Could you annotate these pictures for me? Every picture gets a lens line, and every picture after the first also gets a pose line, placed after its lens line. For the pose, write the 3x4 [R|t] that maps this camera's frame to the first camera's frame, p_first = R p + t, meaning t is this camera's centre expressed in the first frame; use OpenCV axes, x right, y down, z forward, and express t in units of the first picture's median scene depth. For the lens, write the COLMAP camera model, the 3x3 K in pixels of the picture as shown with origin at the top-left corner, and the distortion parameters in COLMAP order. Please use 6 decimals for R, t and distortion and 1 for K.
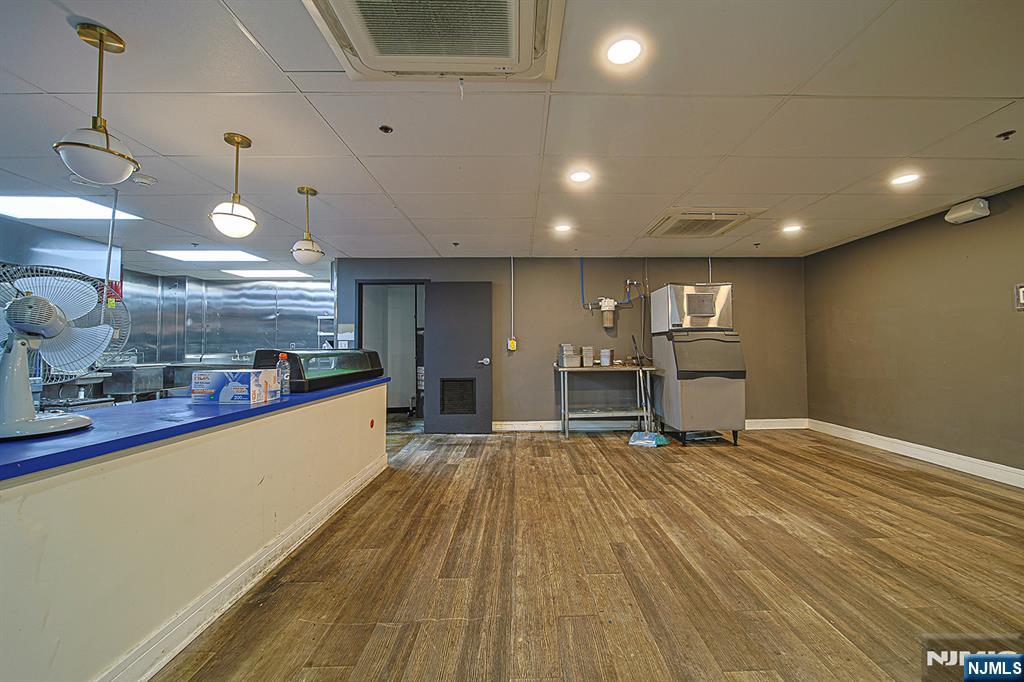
lens RADIAL K [[388.5, 0, 517.7], [0, 388.5, 343.3], [0, 0, 1]] dist [-0.002954, -0.000256]
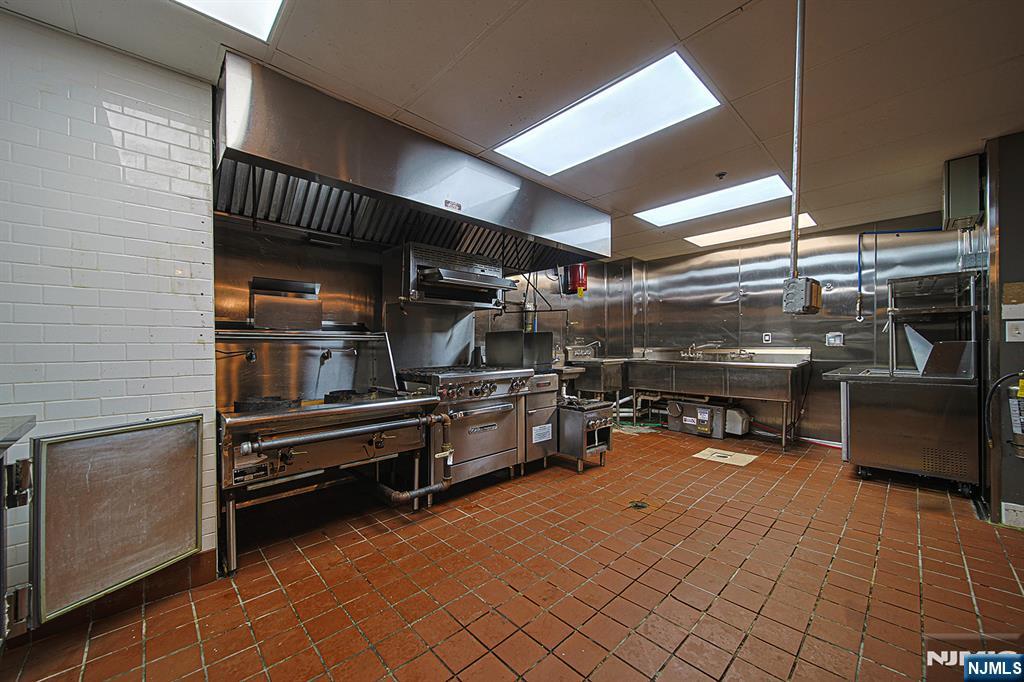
lens RADIAL K [[388.5, 0, 515.6], [0, 388.5, 340.7], [0, 0, 1]] dist [-0.002954, -0.000256]
pose [[0.698649, -0.008939, -0.715409, -0.406631], [0.017487, 0.999837, 0.004585, 0.000502], [0.715251, -0.015714, 0.698691, 0.173712]]
